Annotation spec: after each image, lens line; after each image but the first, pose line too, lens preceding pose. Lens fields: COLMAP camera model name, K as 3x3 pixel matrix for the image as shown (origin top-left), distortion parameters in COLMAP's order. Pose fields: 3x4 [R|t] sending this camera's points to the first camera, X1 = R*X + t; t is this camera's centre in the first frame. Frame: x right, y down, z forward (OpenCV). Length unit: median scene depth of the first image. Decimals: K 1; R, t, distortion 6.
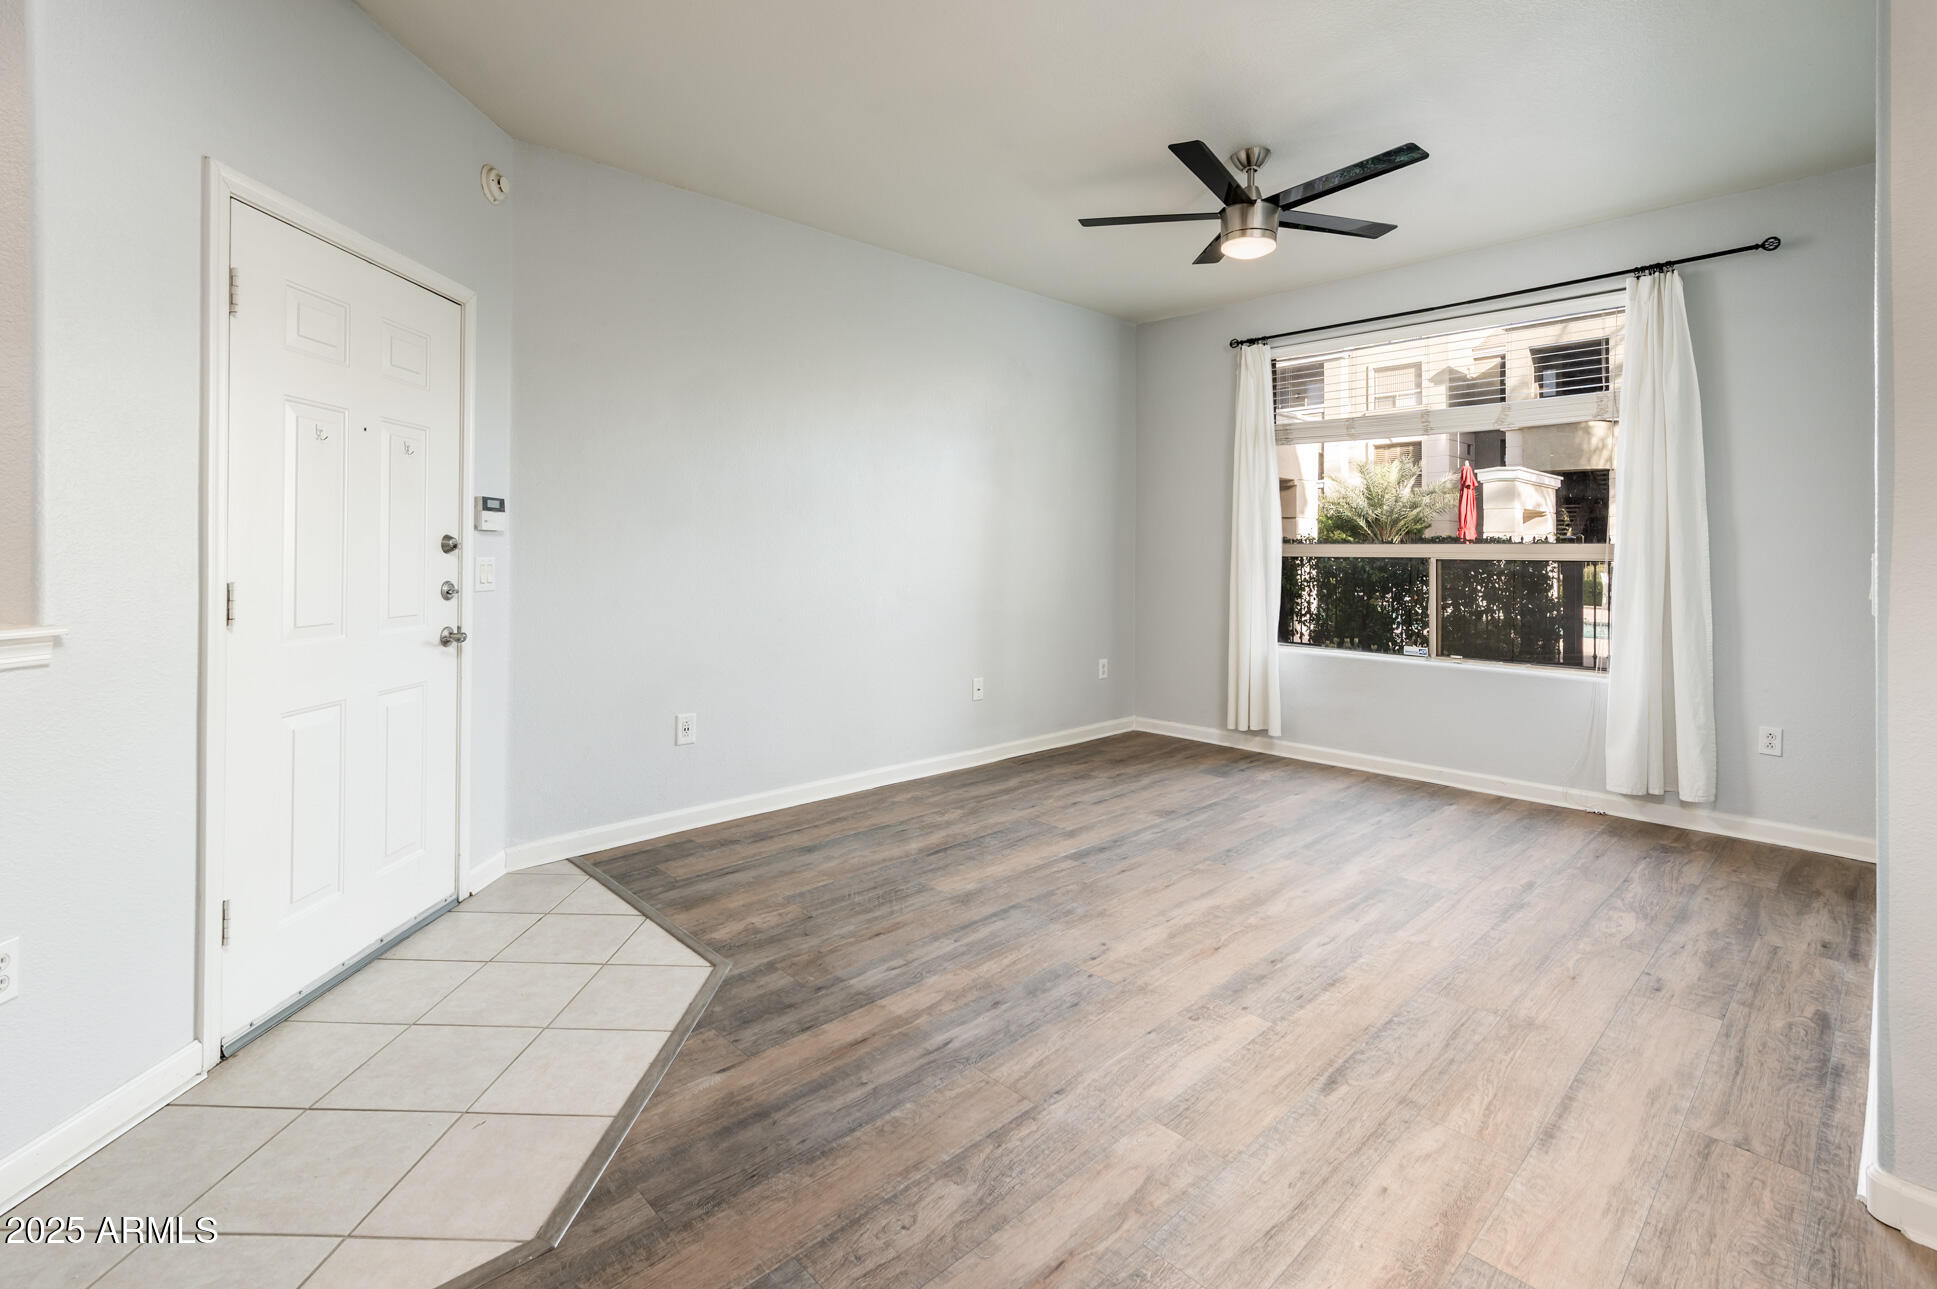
lens RADIAL K [[873.2, 0, 959.7], [0, 873.2, 545.7], [0, 0, 1]] dist [-0.002970, 0.001293]
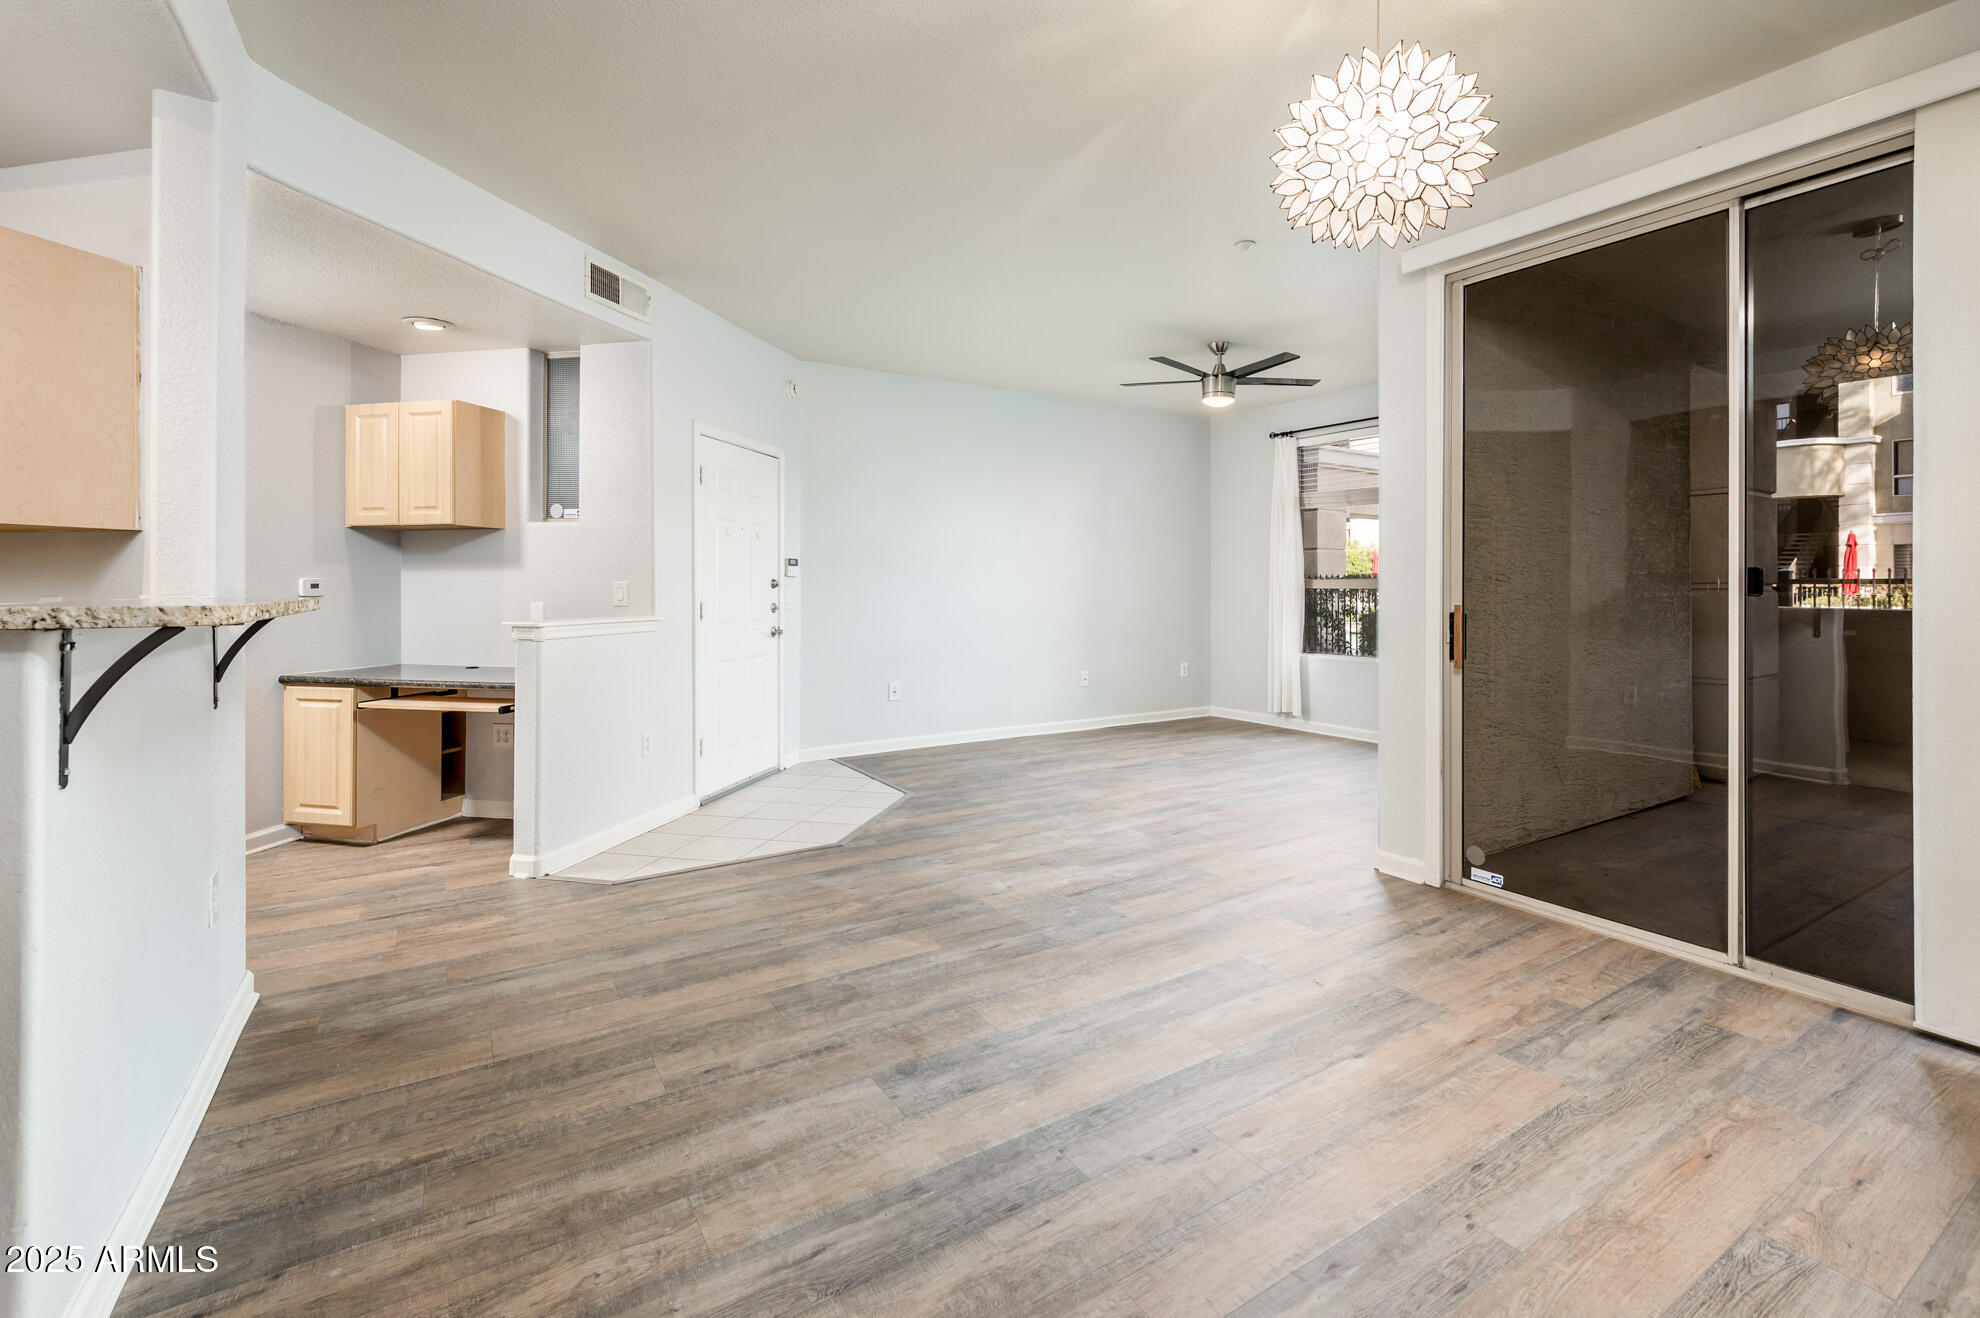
lens RADIAL K [[892.6, 0, 1004.5], [0, 892.6, 580.4], [0, 0, 1]] dist [-0.002970, 0.001293]
pose [[0.981680, -0.006725, -0.190417, 0.291016], [0.006869, 0.999976, 0.000094, -0.006090], [0.190412, -0.001400, 0.981703, -0.842793]]
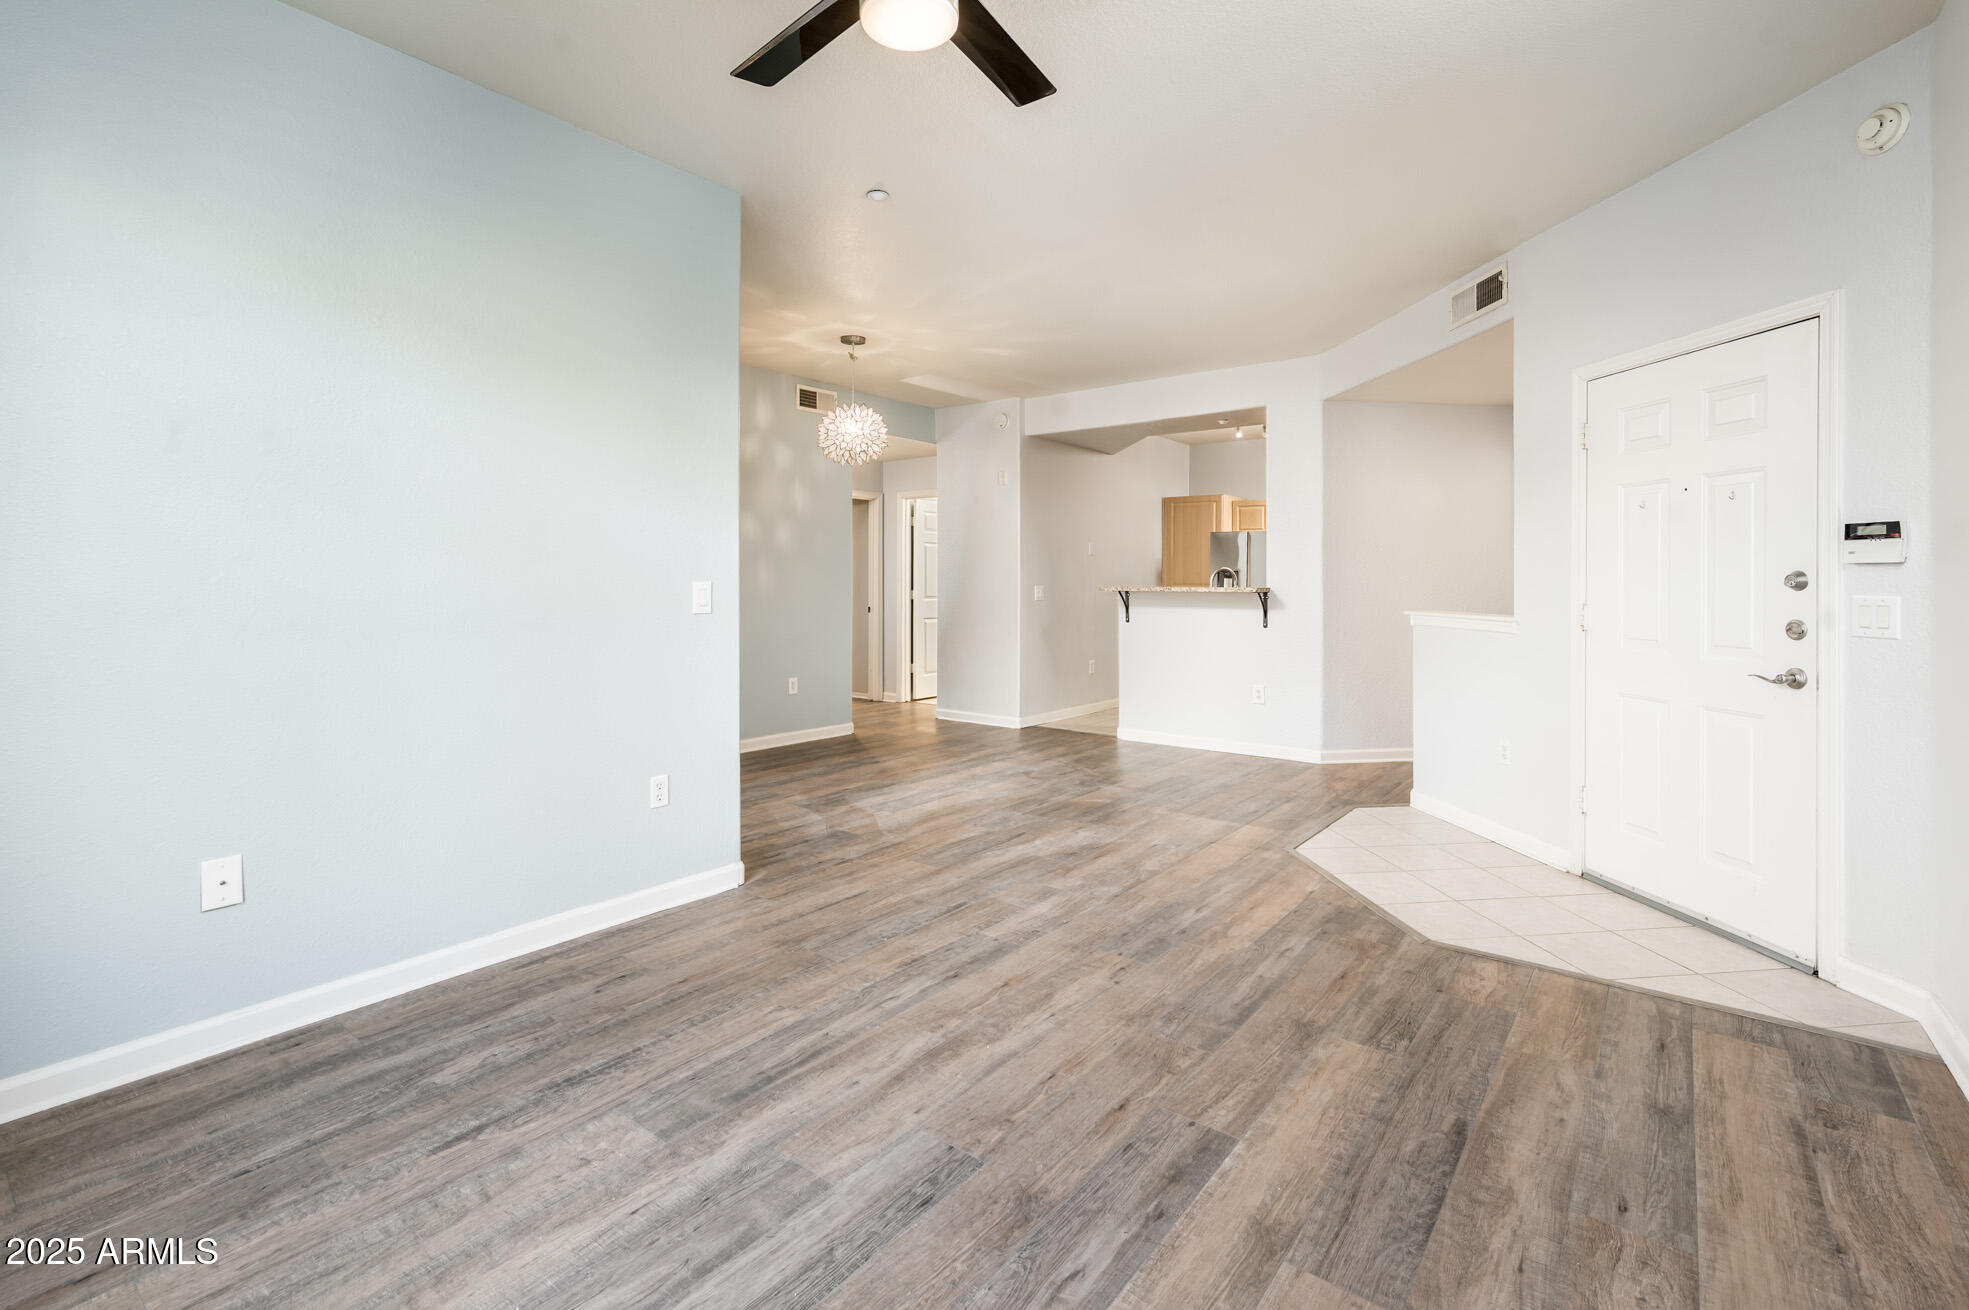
lens RADIAL K [[887.7, 0, 993.4], [0, 887.7, 596.2], [0, 0, 1]] dist [-0.002970, 0.001293]
pose [[-0.987792, -0.003891, -0.155727, 0.425990], [-0.005359, 0.999945, 0.009005, 0.011152], [0.155684, 0.009730, -0.987759, 1.815844]]
